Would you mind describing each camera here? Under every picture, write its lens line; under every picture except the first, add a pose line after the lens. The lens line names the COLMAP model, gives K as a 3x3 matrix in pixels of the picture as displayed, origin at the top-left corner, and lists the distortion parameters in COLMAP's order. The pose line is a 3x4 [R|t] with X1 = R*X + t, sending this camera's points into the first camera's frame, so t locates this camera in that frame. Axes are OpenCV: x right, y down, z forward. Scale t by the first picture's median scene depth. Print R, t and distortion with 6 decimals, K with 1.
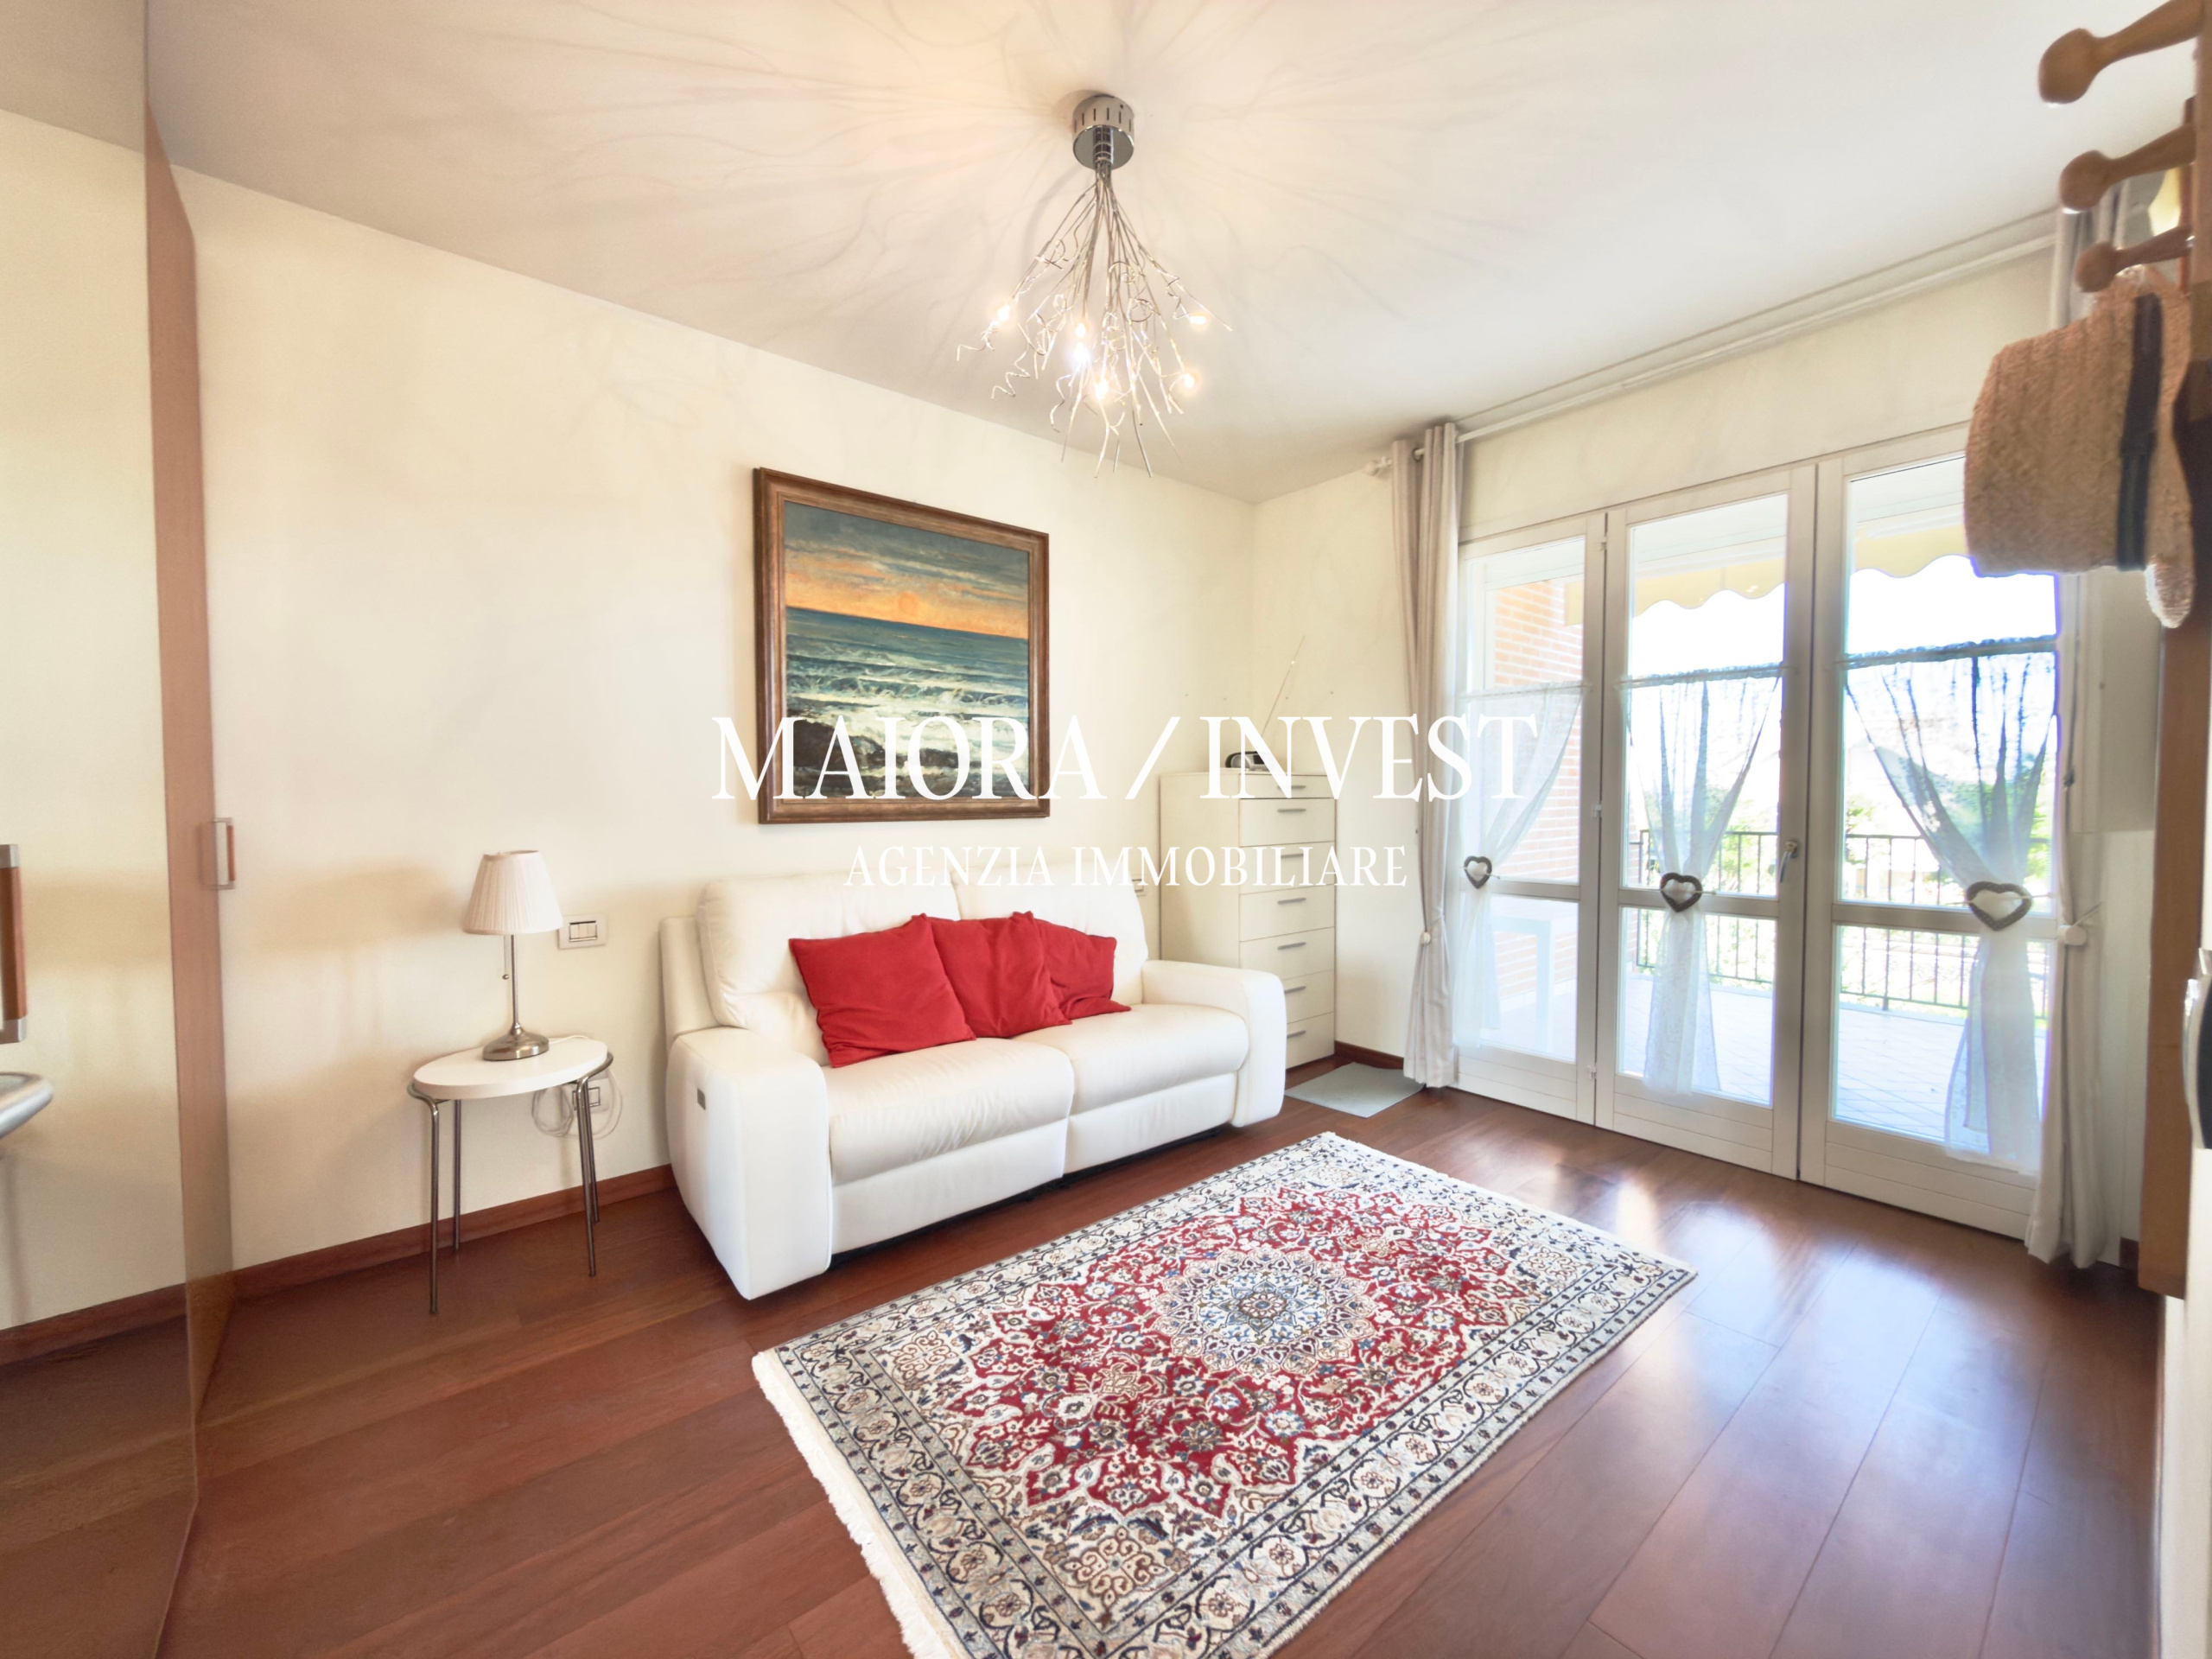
lens RADIAL K [[882.3, 0, 1103.5], [0, 882.3, 828.0], [0, 0, 1]] dist [-0.000798, 0.000545]
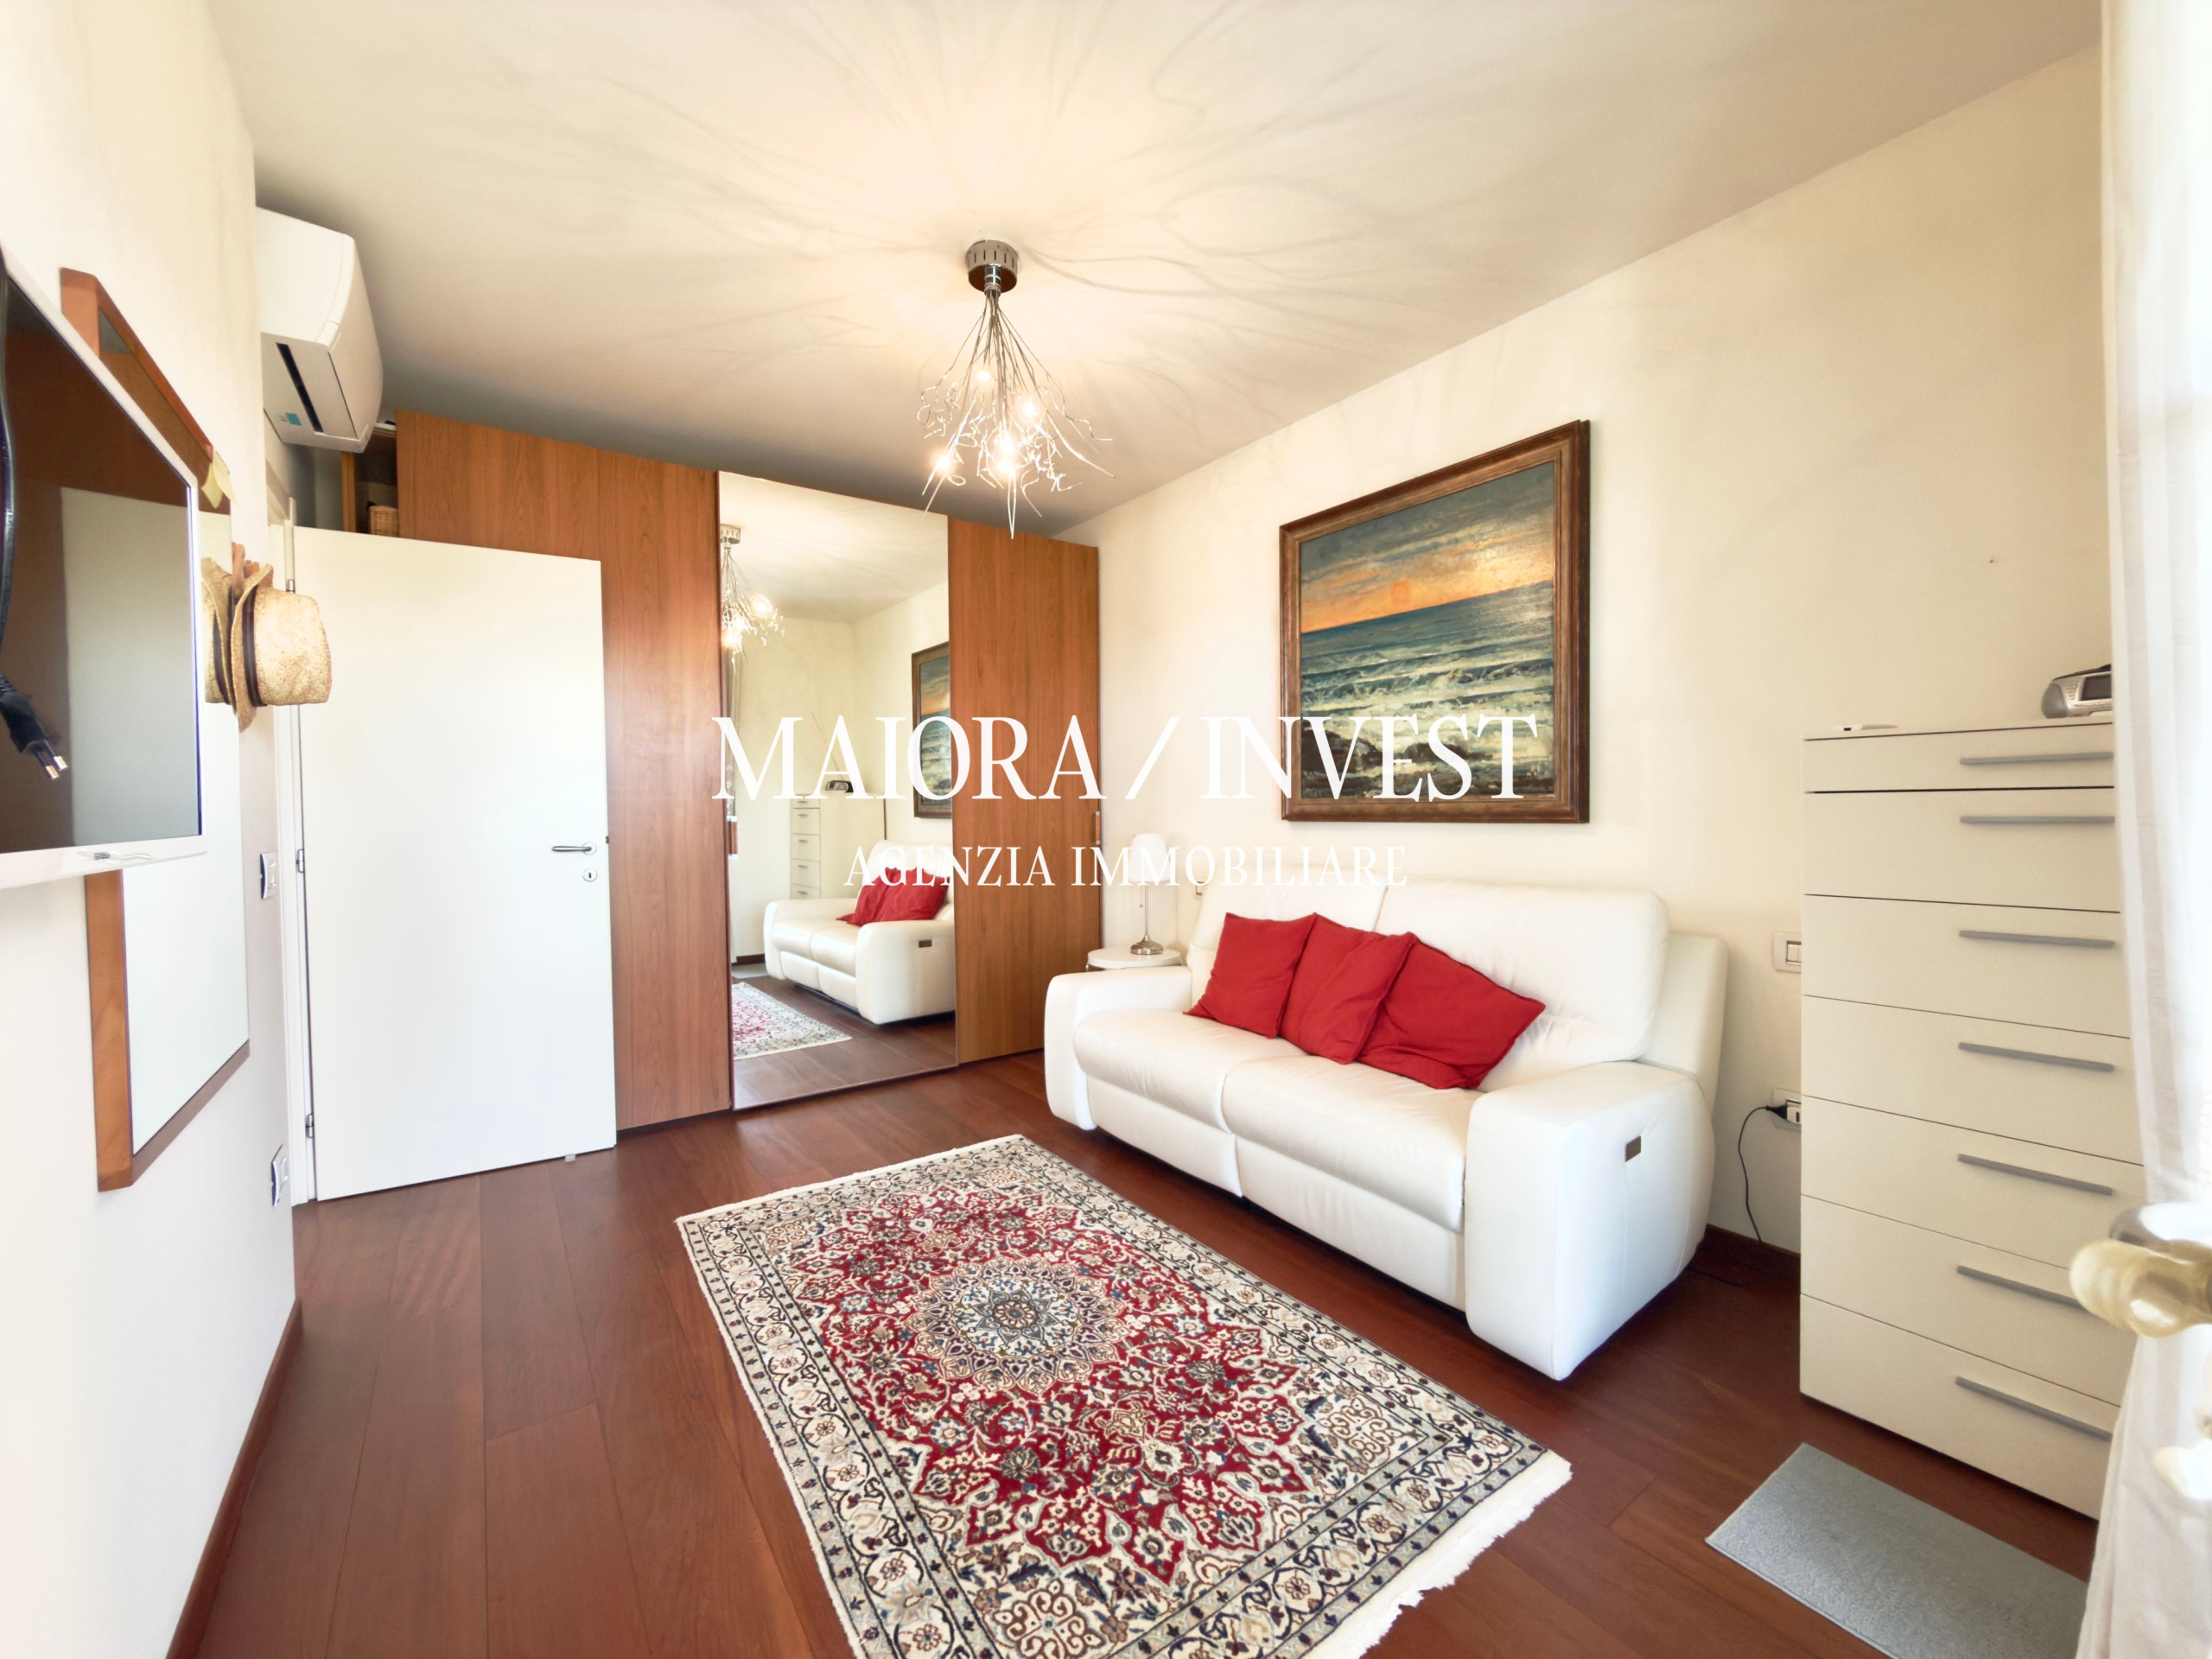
lens RADIAL K [[882.3, 0, 1110.9], [0, 882.3, 831.6], [0, 0, 1]] dist [-0.000798, 0.000545]
pose [[-0.064165, 0.033225, -0.997386, 1.073687], [-0.020796, 0.999184, 0.034622, -0.035059], [0.997723, 0.022963, -0.063422, 1.086719]]
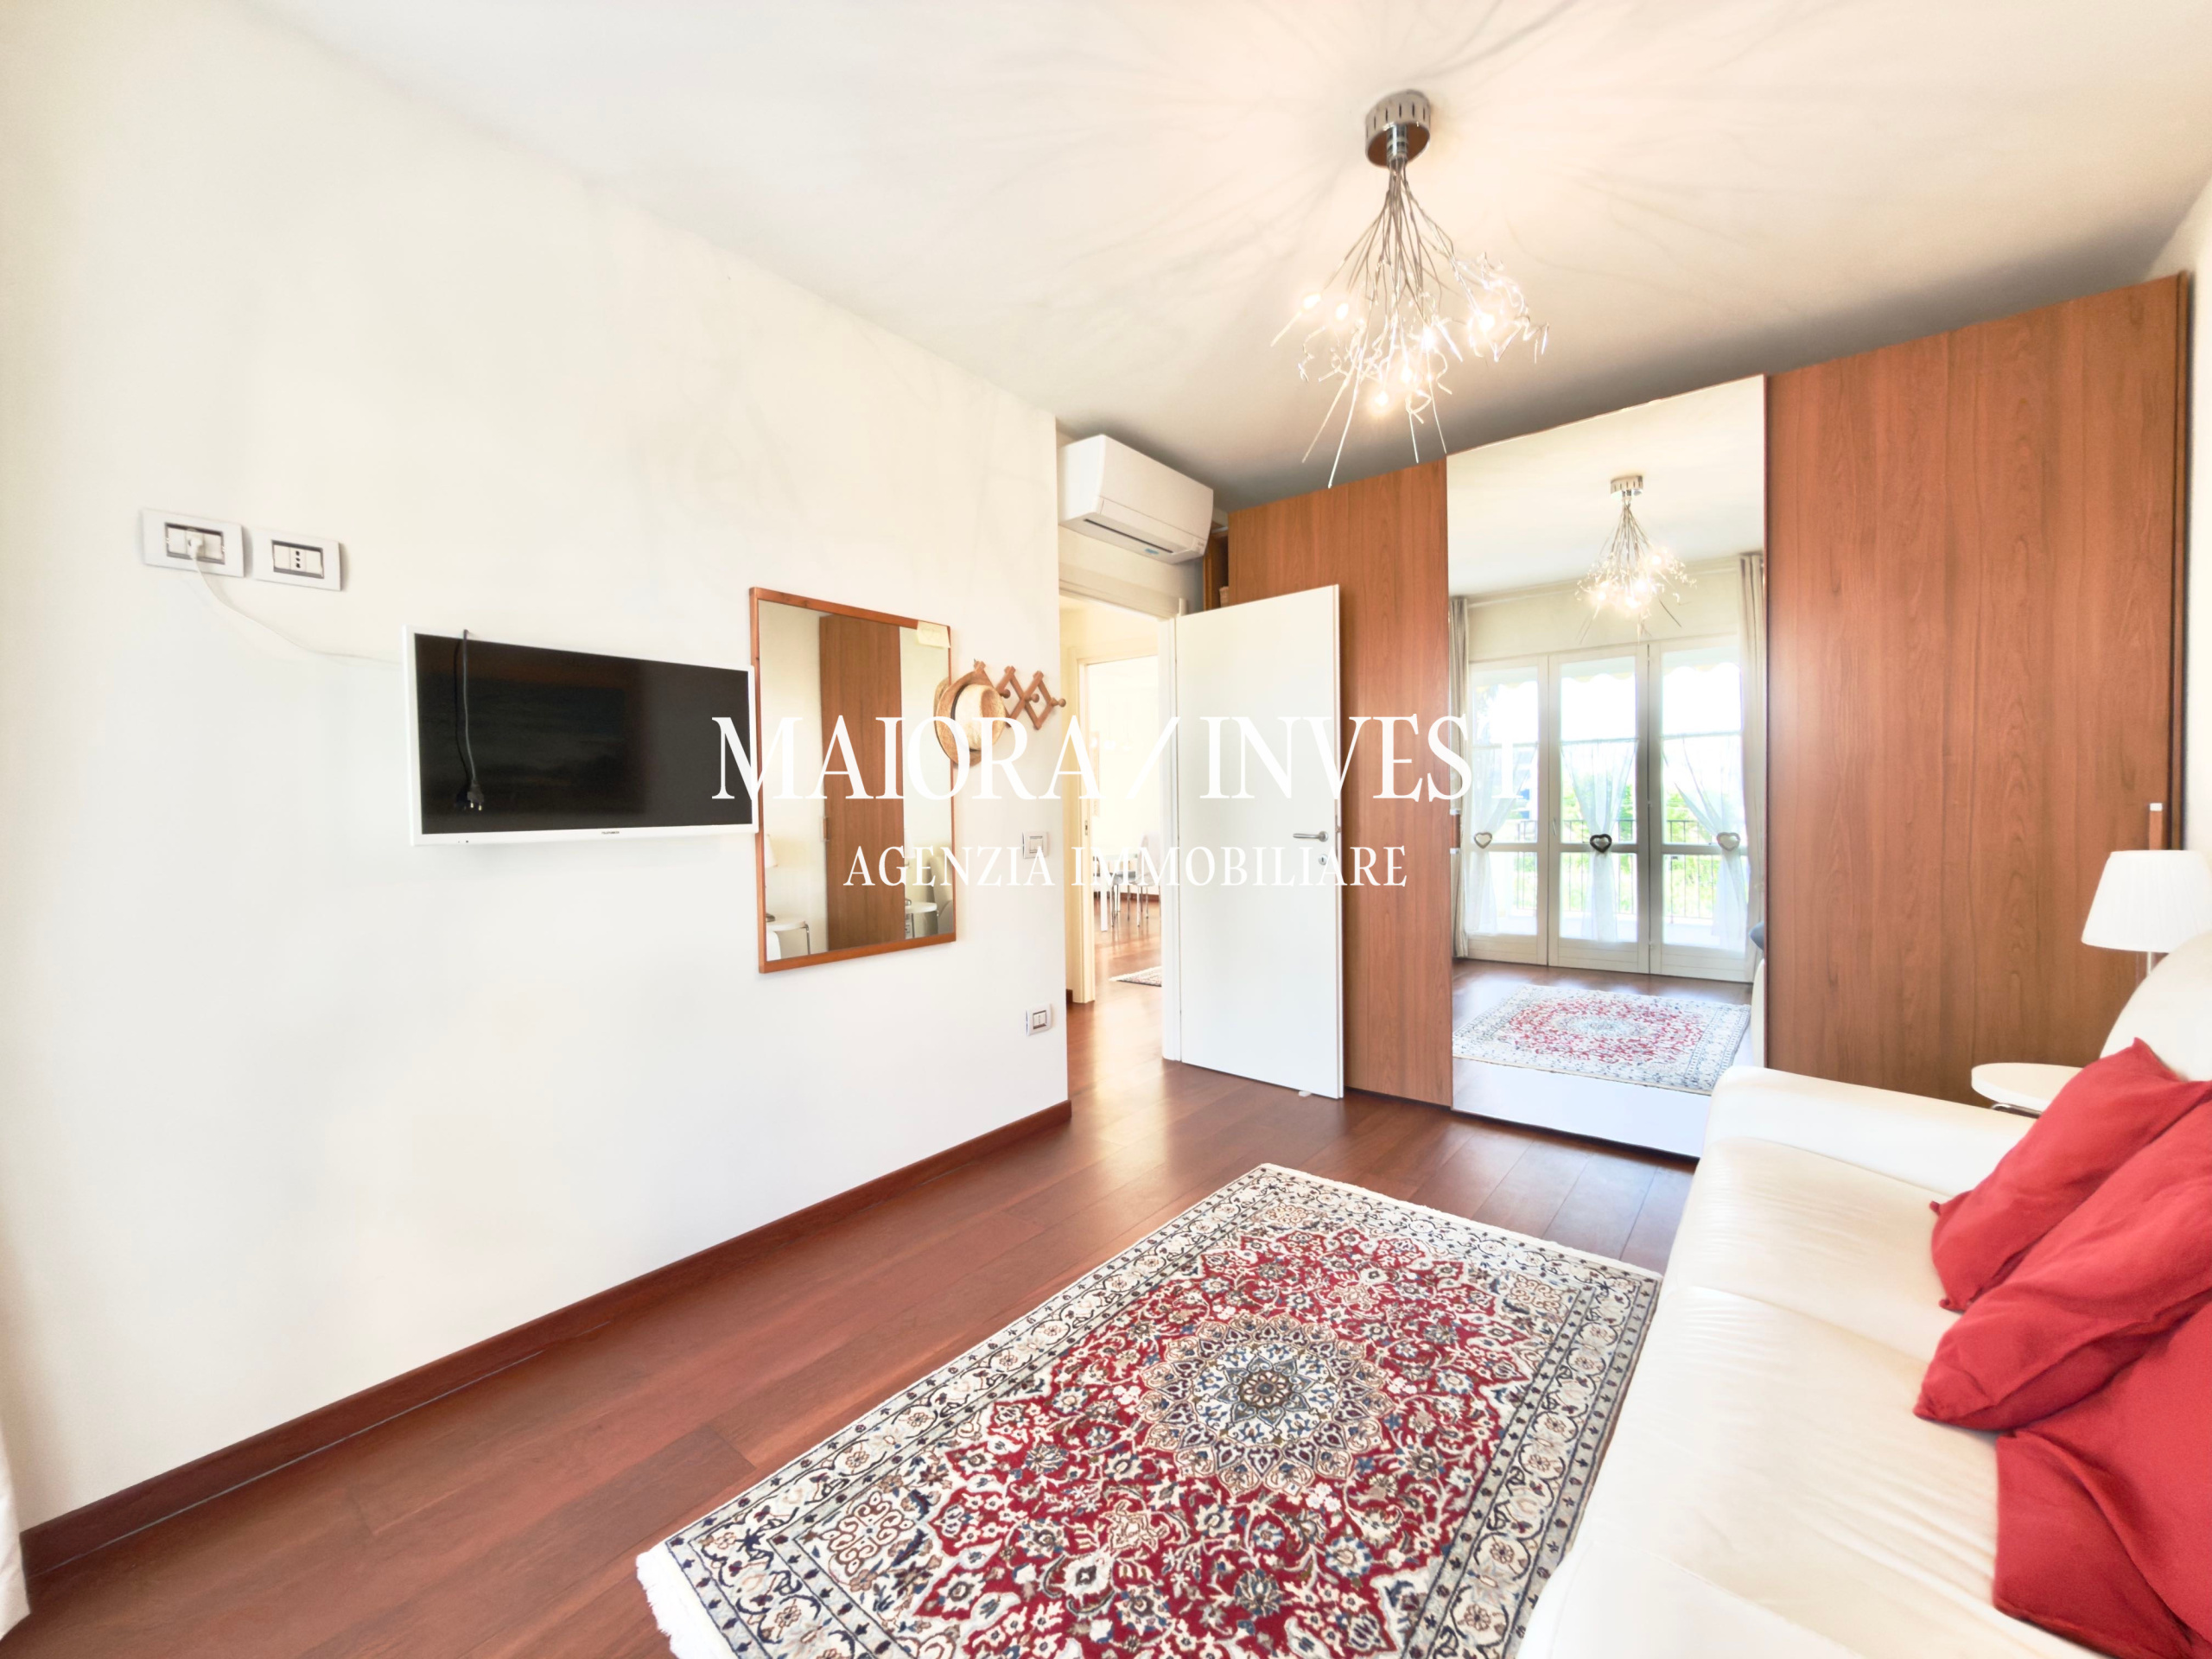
lens RADIAL K [[882.3, 0, 1100.4], [0, 882.3, 829.3], [0, 0, 1]] dist [-0.000798, 0.000545]
pose [[-0.978996, 0.024907, -0.202352, 0.468793], [0.013447, 0.998237, 0.057815, -0.054349], [0.203435, 0.053880, -0.977605, 1.672373]]
